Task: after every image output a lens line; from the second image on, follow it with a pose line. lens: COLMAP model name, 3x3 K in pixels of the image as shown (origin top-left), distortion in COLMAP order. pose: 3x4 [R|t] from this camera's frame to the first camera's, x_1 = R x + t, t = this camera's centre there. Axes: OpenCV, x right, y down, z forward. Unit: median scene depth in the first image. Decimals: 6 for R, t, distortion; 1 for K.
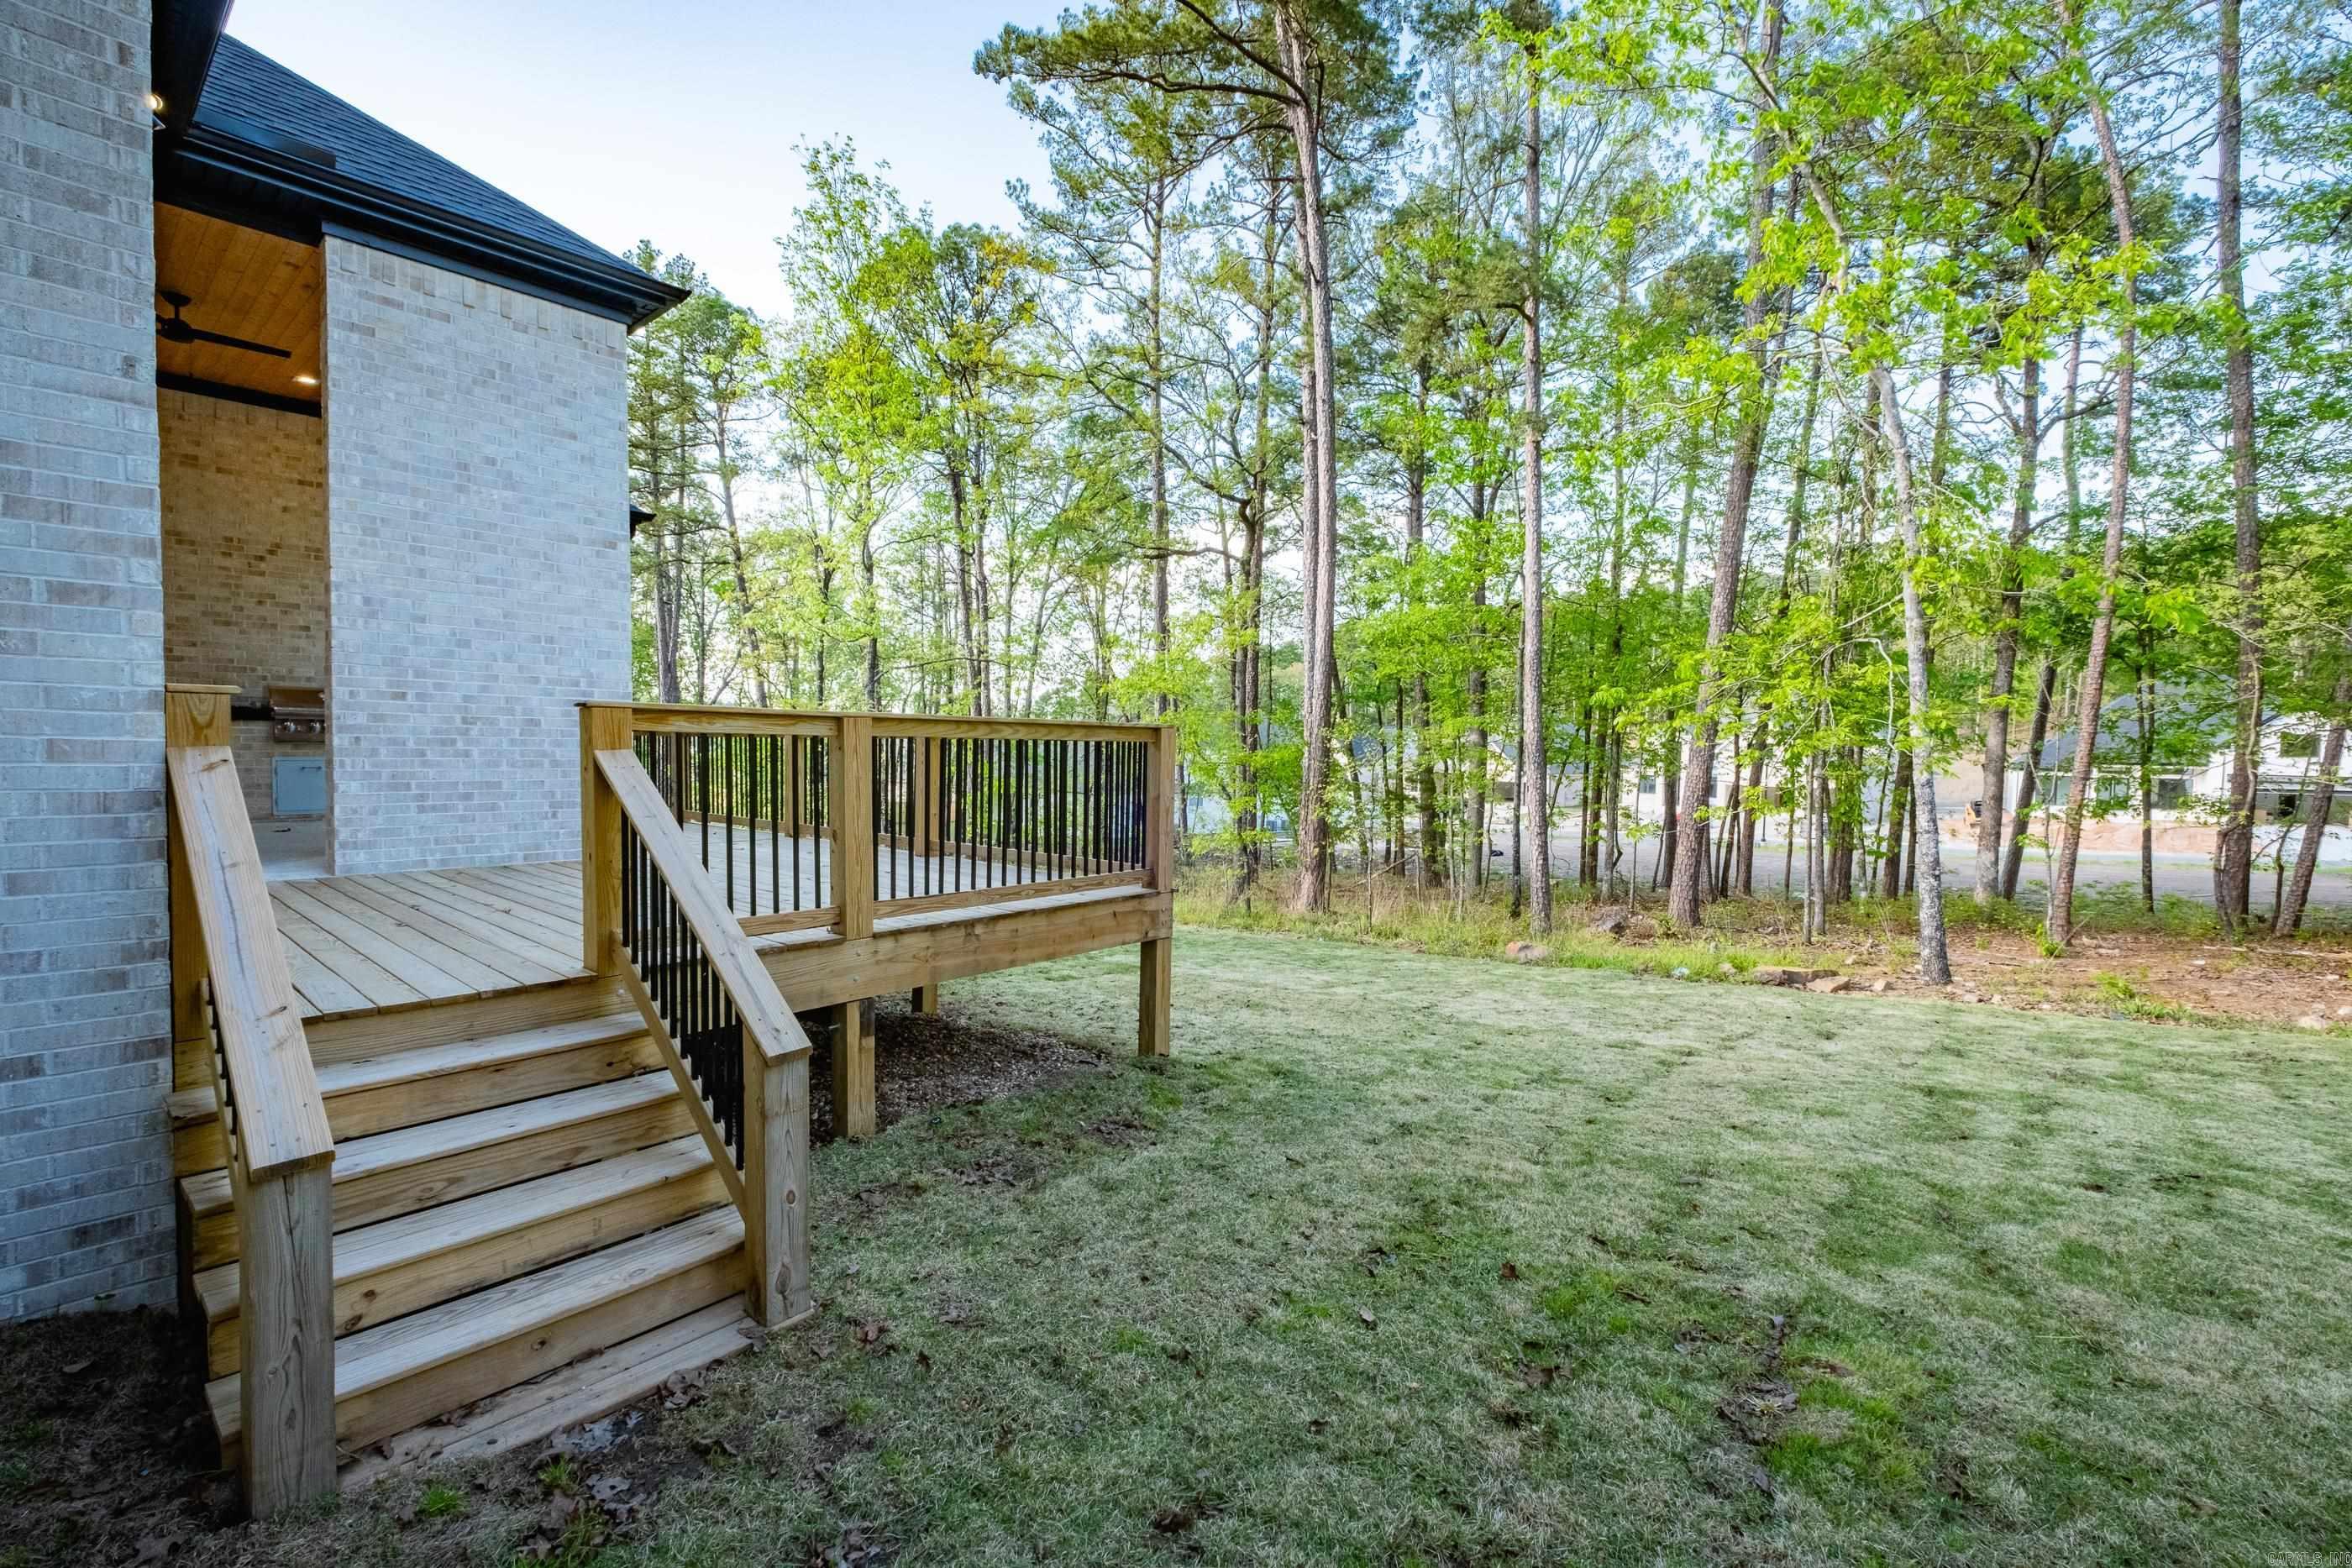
lens RADIAL K [[1031.4, 0, 1181.7], [0, 1031.4, 783.8], [0, 0, 1]] dist [0.006983, -0.002963]
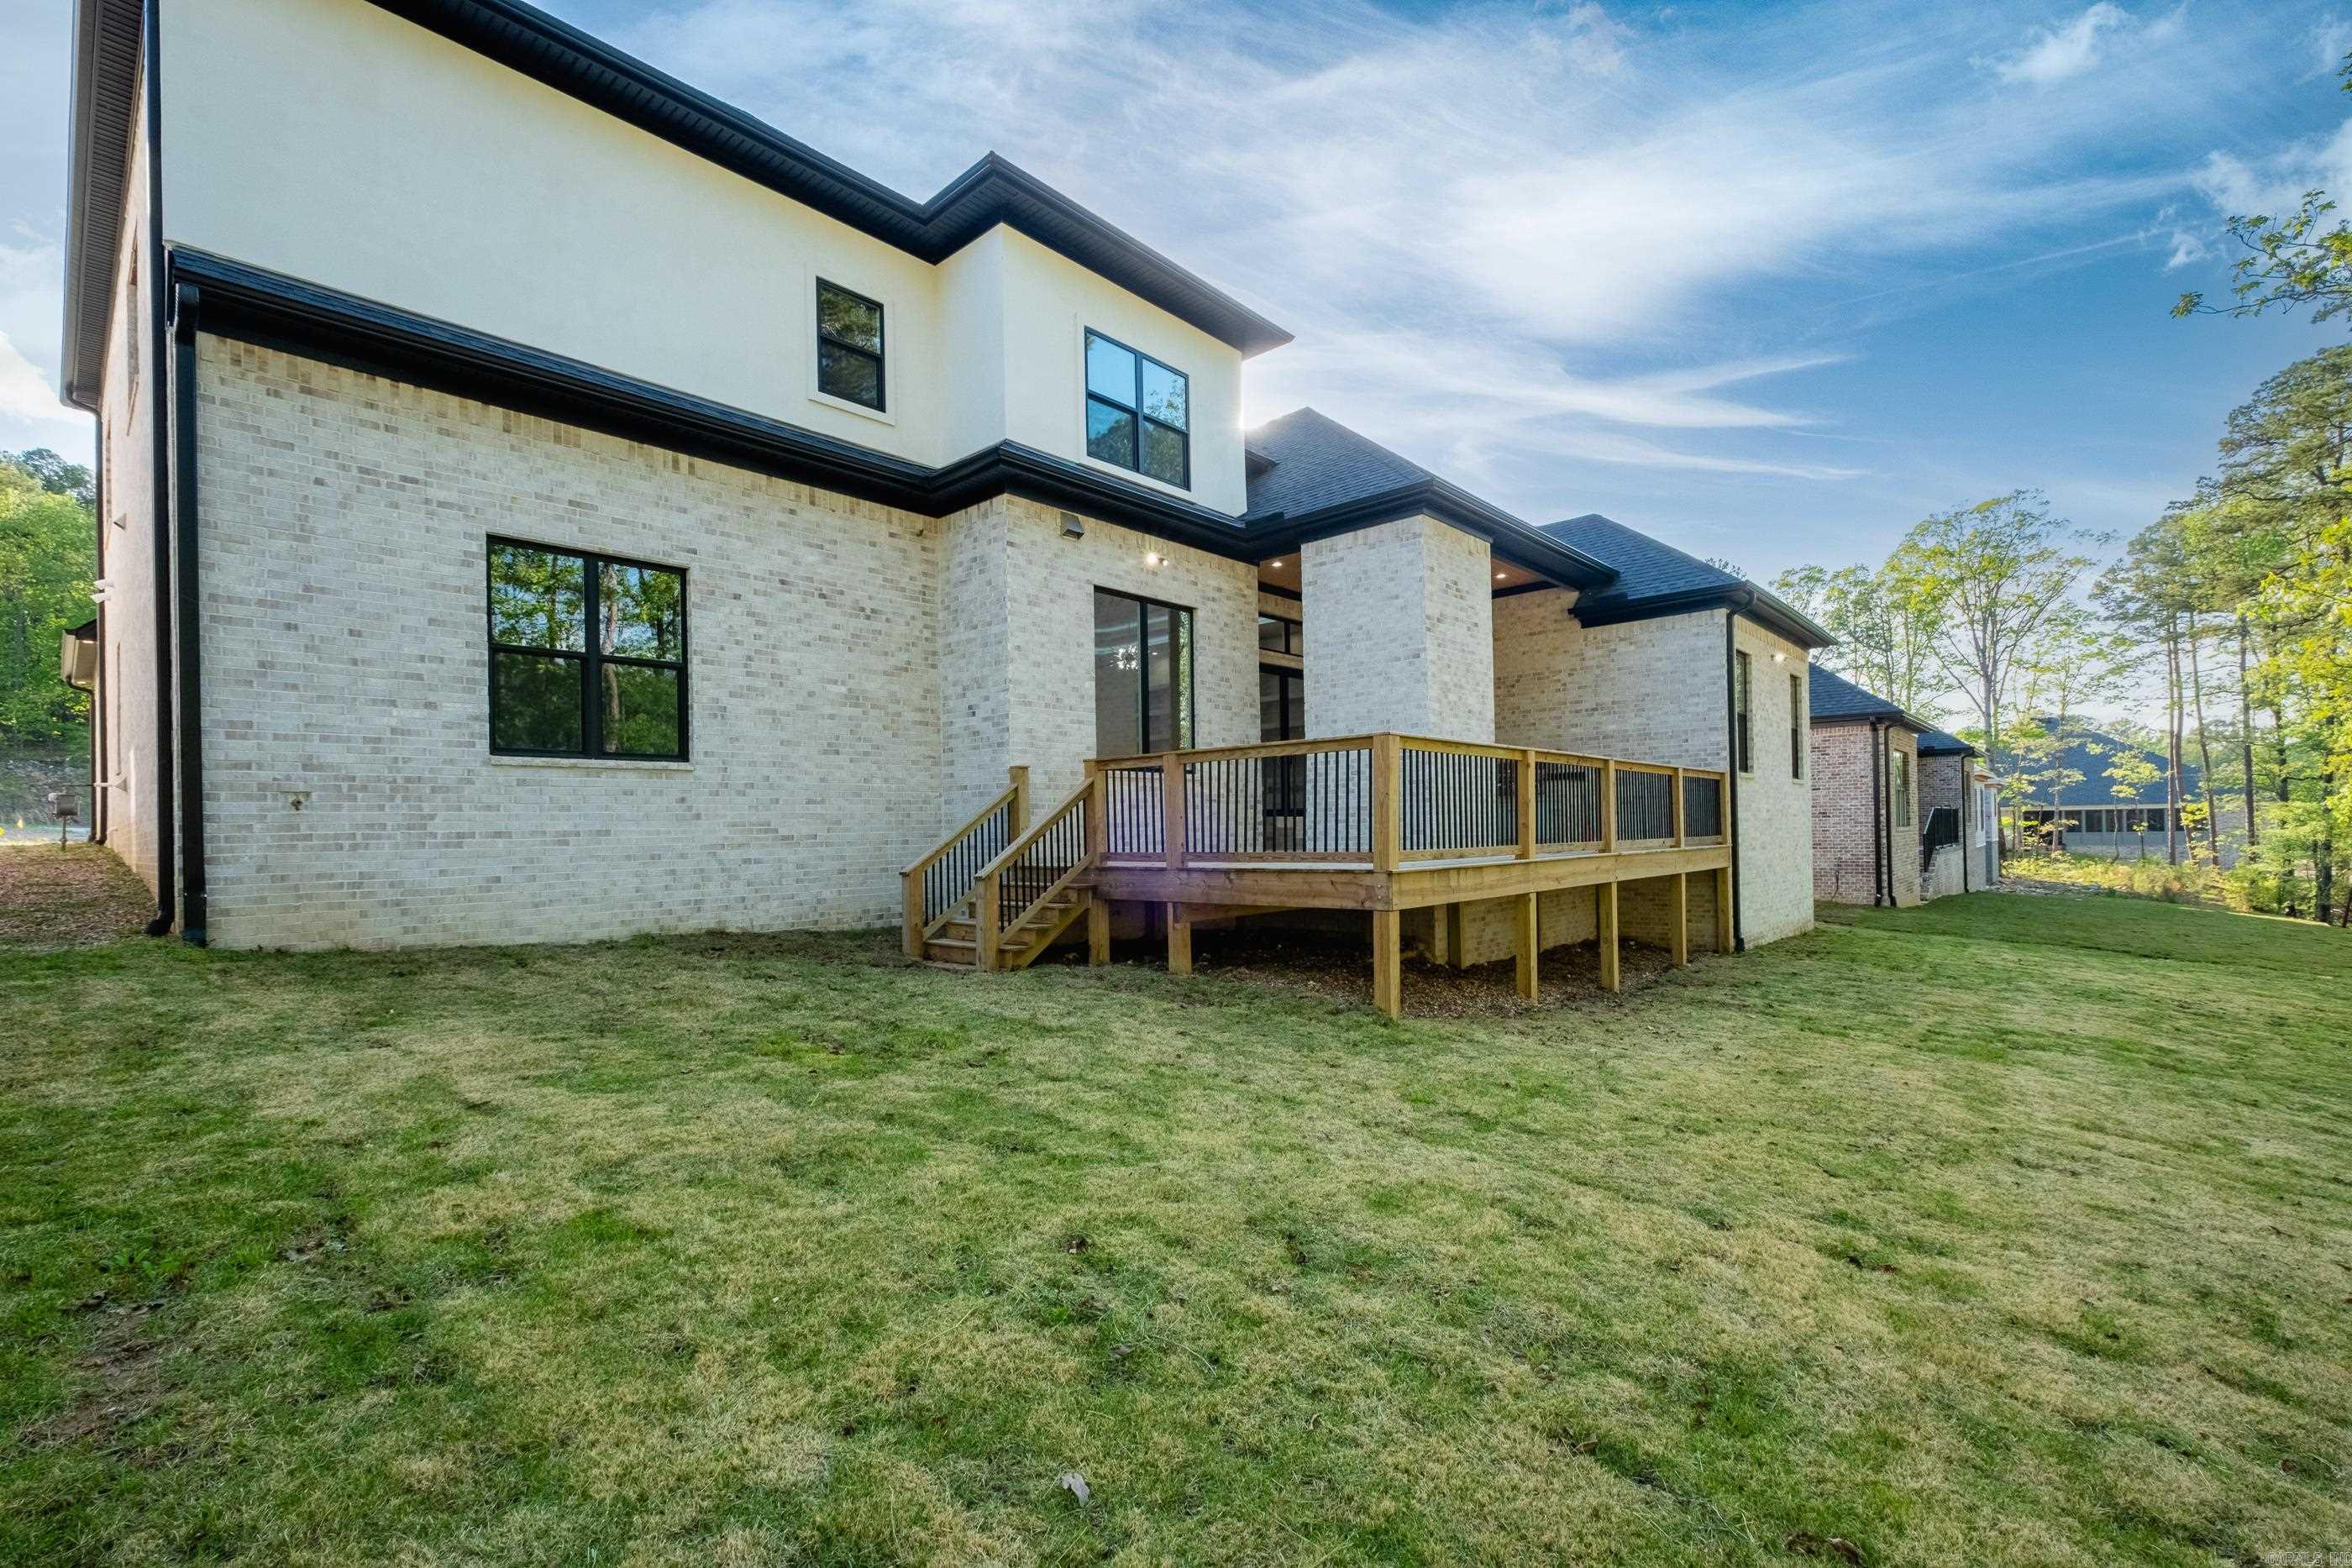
lens RADIAL K [[1031.4, 0, 1195.8], [0, 1031.4, 819.0], [0, 0, 1]] dist [0.006983, -0.002963]
pose [[-0.023674, -0.023761, -0.999437, 1.411000], [-0.019449, 0.999539, -0.023303, 0.087187], [0.999531, 0.018887, -0.024125, 0.950209]]
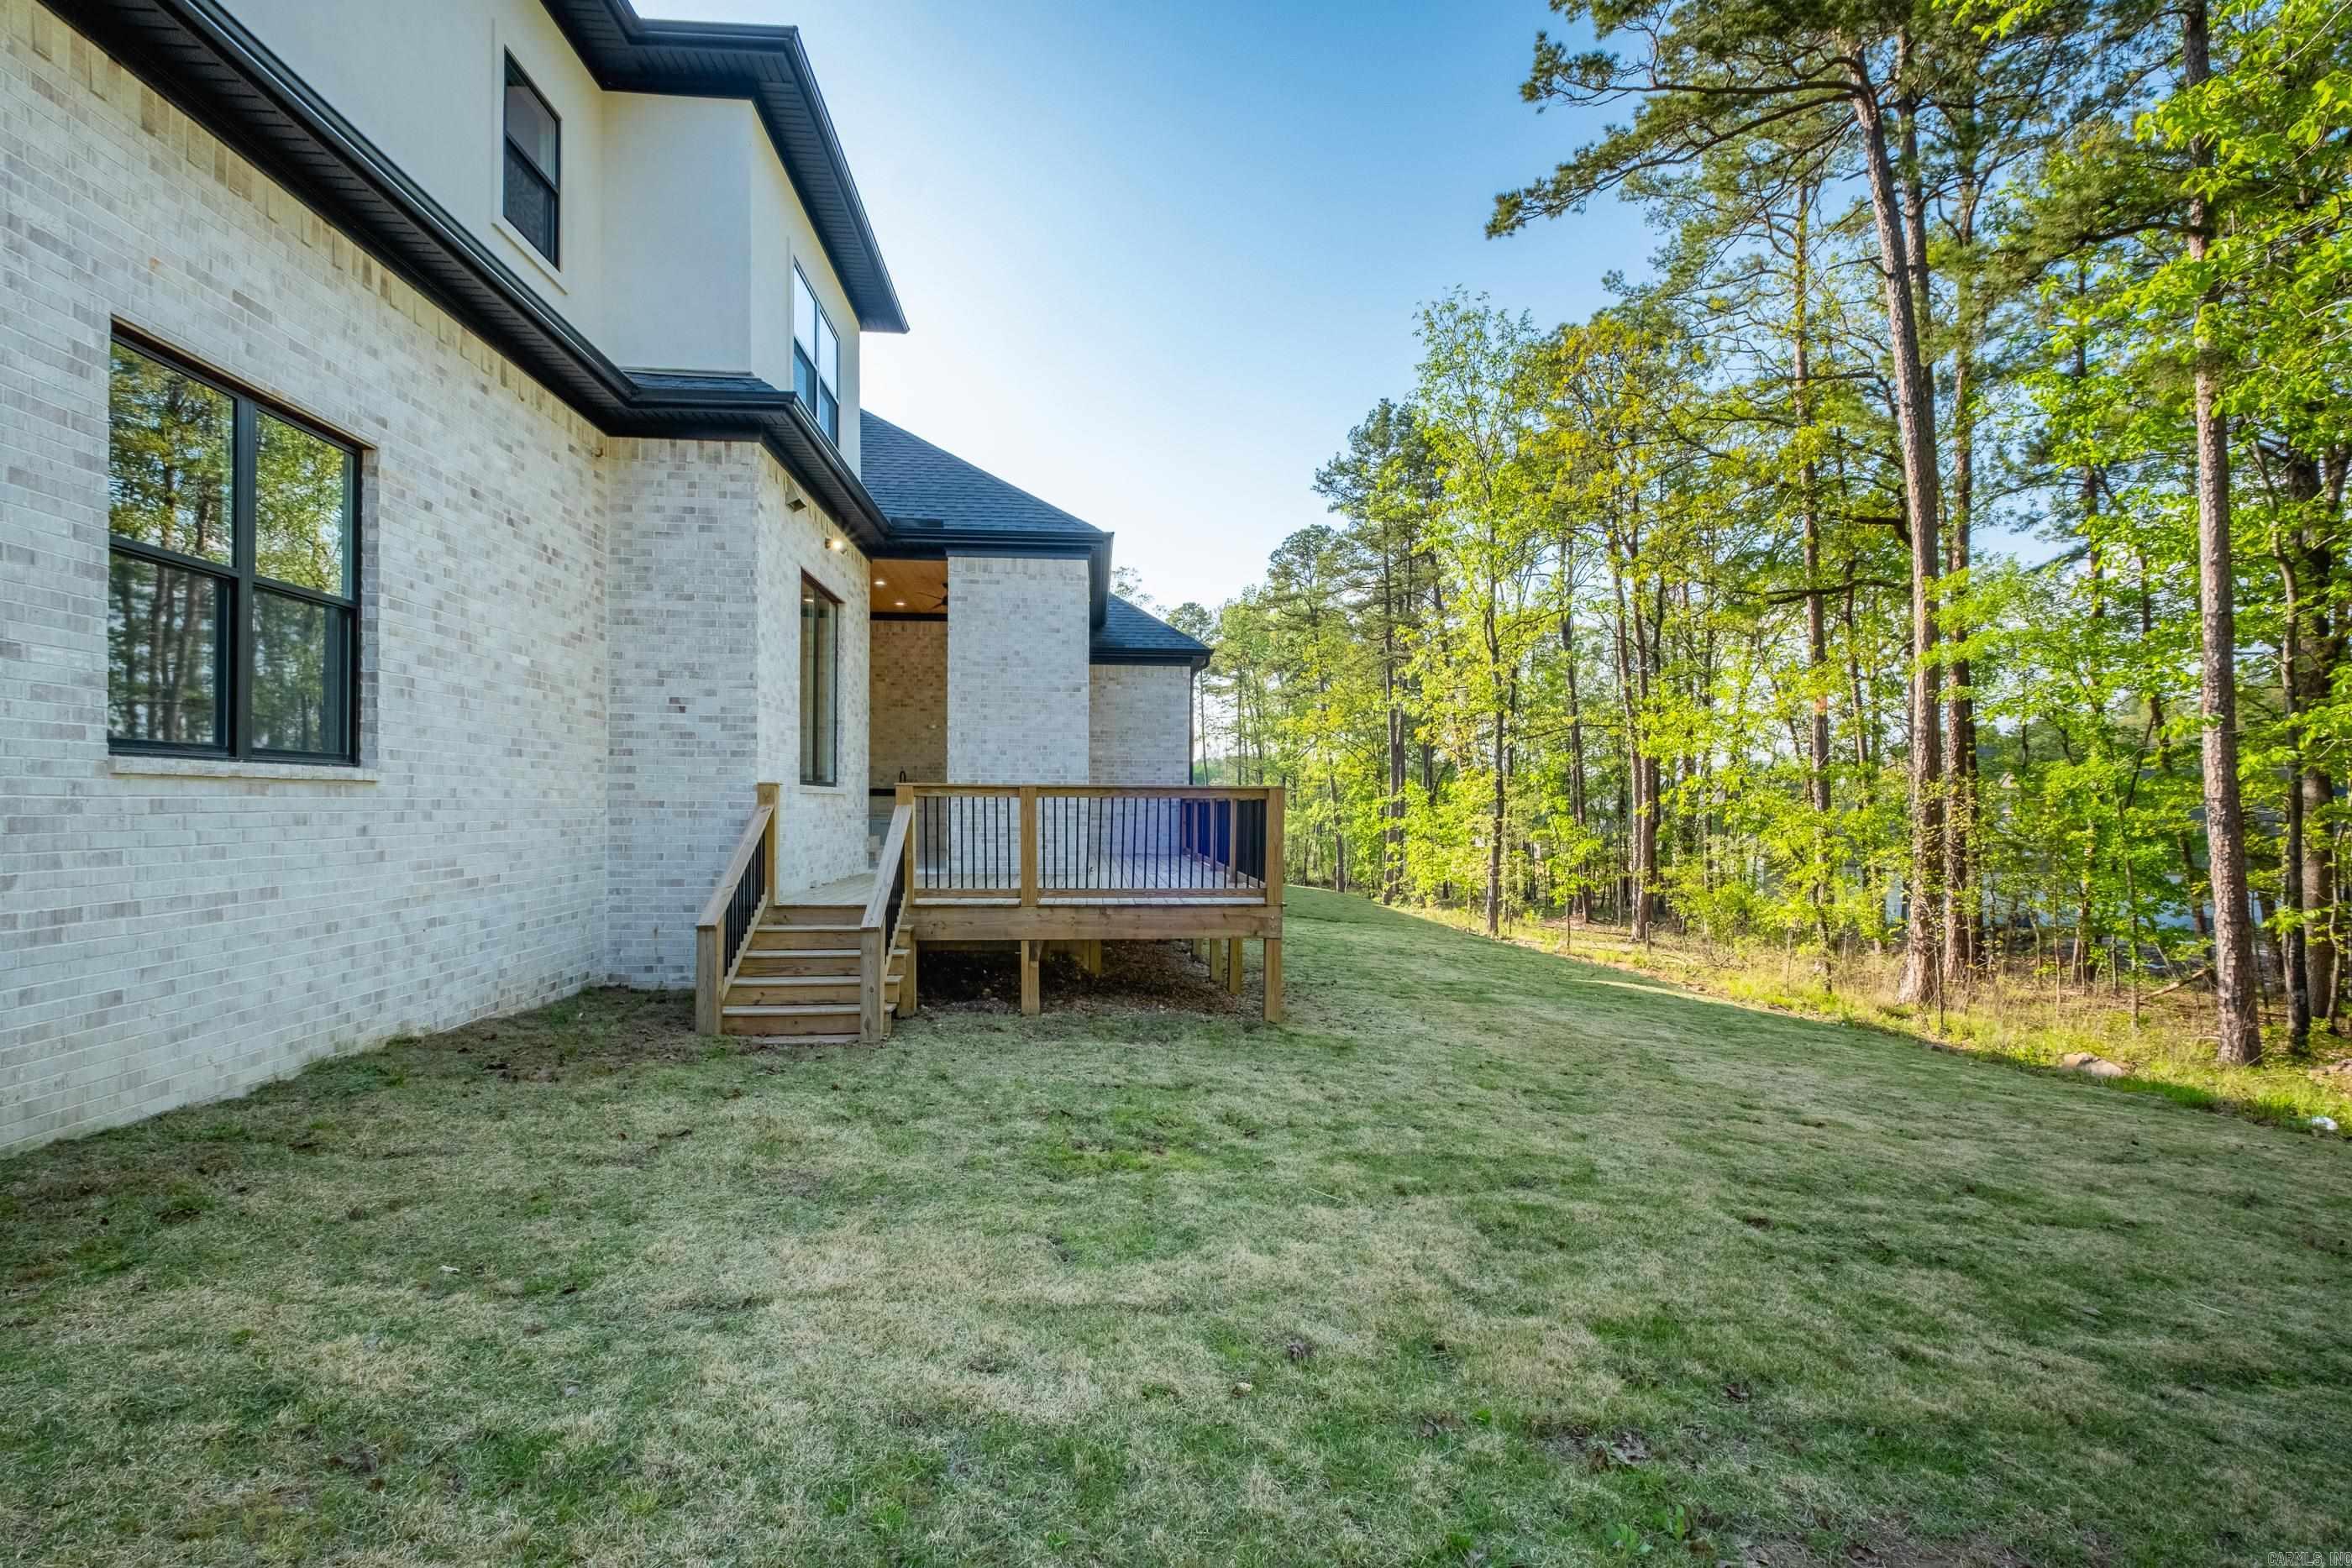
lens RADIAL K [[1031.4, 0, 1184.3], [0, 1031.4, 797.8], [0, 0, 1]] dist [0.006983, -0.002963]
pose [[0.720944, -0.011771, -0.692894, 1.029015], [-0.024398, 0.998805, -0.042354, 0.023253], [0.692564, 0.047440, 0.719795, -0.133085]]
